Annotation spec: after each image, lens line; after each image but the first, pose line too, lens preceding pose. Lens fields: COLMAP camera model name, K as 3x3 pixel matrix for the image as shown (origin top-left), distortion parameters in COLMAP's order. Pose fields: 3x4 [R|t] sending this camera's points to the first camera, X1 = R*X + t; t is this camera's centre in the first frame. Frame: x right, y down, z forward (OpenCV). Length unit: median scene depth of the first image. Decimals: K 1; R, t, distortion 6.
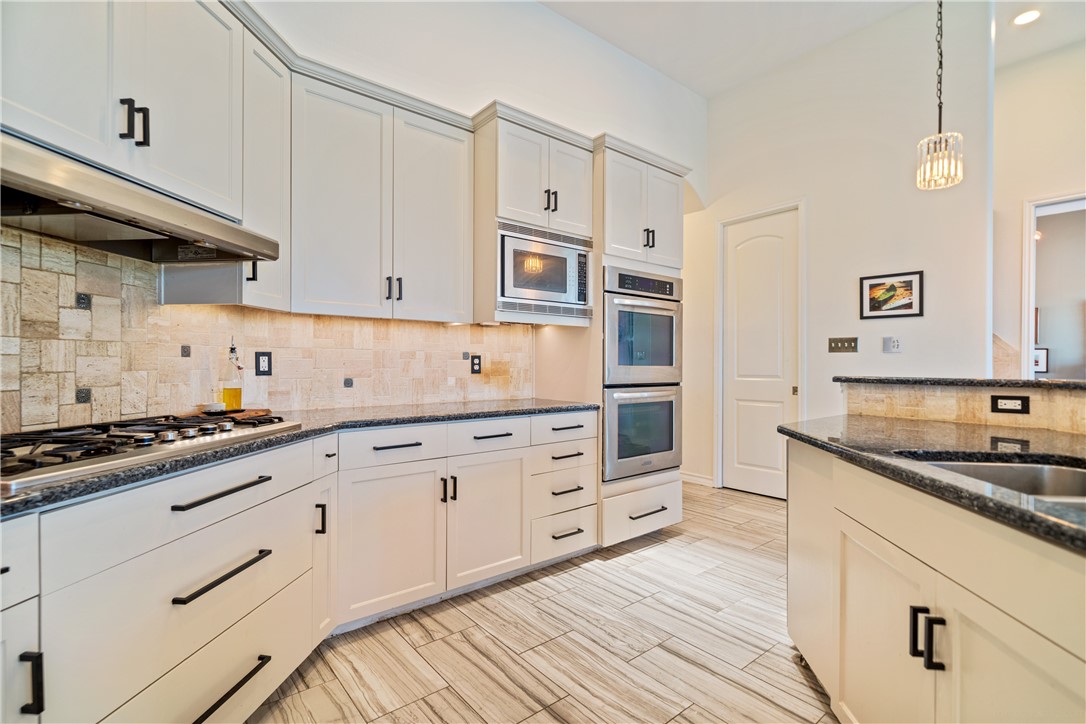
lens RADIAL K [[503.0, 0, 541.2], [0, 503.0, 360.2], [0, 0, 1]] dist [-0.003476, -0.000470]
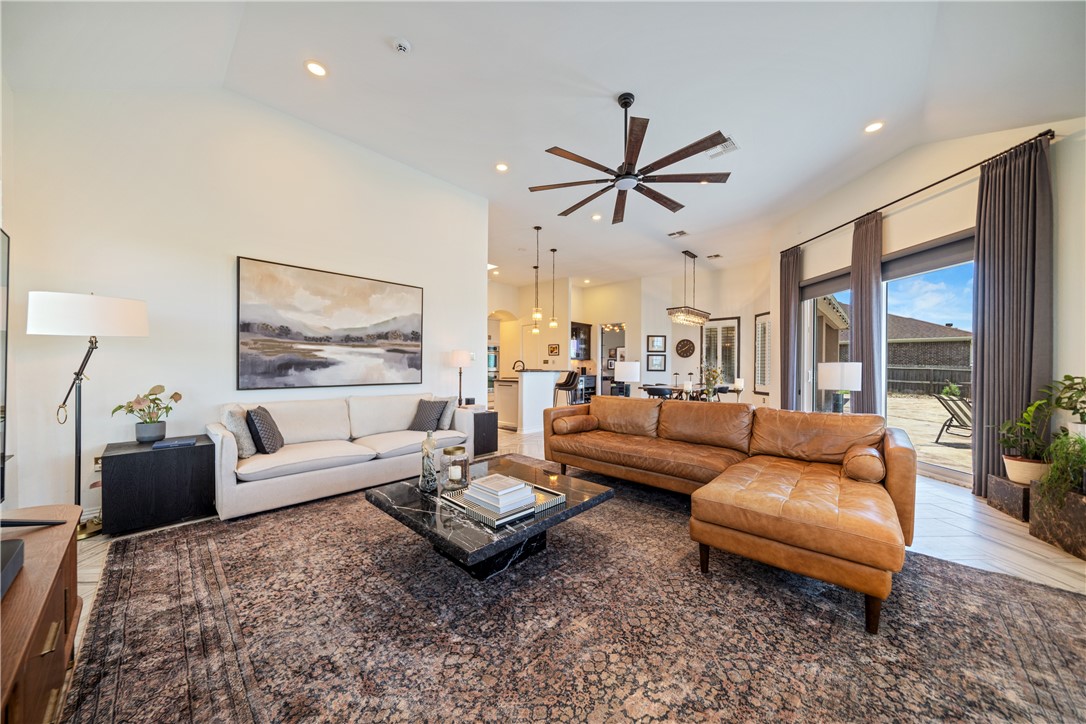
lens RADIAL K [[373.9, 0, 536.1], [0, 373.9, 365.9], [0, 0, 1]] dist [0.000853, -0.000001]
pose [[0.992124, 0.001089, 0.125251, 0.235183], [-0.001416, 0.999996, 0.002520, -0.009023], [-0.125248, -0.002677, 0.992122, -2.526474]]
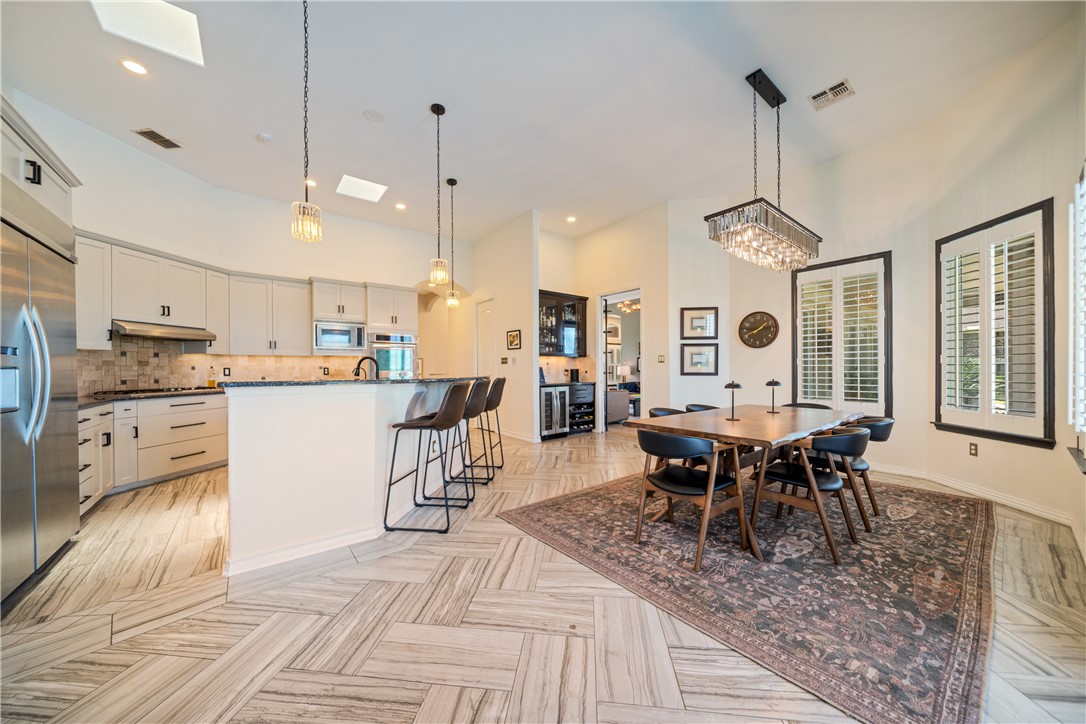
lens RADIAL K [[373.9, 0, 539.2], [0, 373.9, 366.8], [0, 0, 1]] dist [0.000853, -0.000001]
pose [[0.999617, -0.010719, -0.025512, 1.111291], [0.010713, 0.999943, -0.000403, -0.002027], [0.025515, 0.000129, 0.999674, -0.943701]]
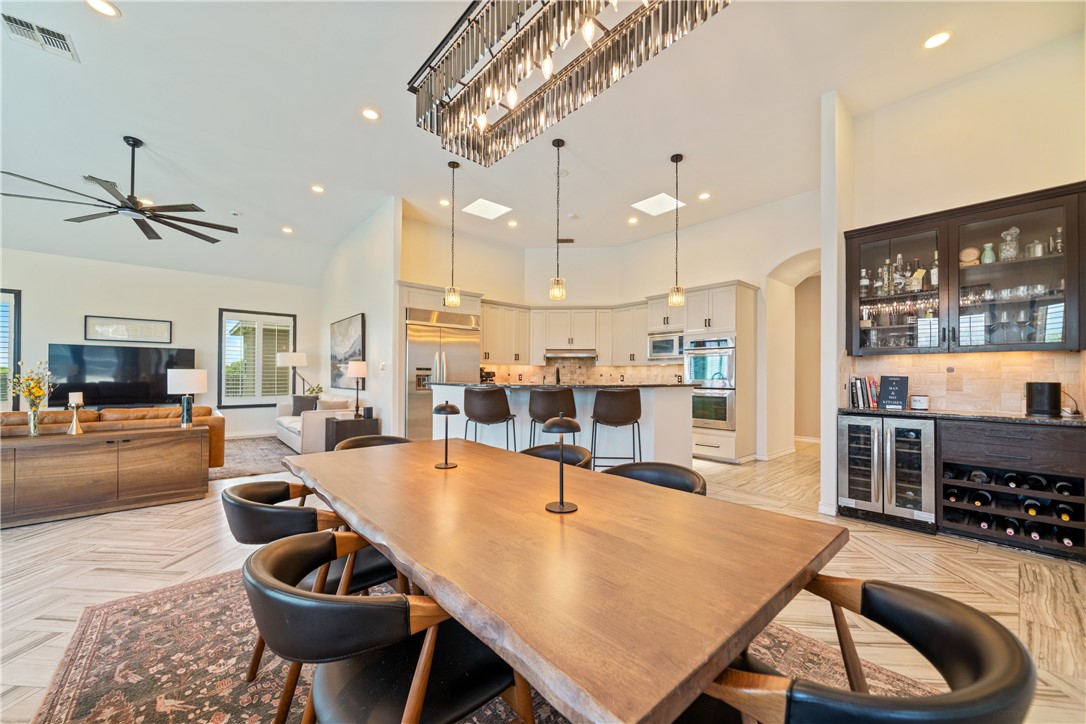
lens RADIAL K [[406.6, 0, 539.1], [0, 406.6, 372.5], [0, 0, 1]] dist [0.002703, -0.000009]
pose [[0.022247, -0.013602, -0.999660, 2.284789], [-0.000615, 0.999907, -0.013619, 0.004935], [0.999752, 0.000918, 0.022237, 0.237431]]
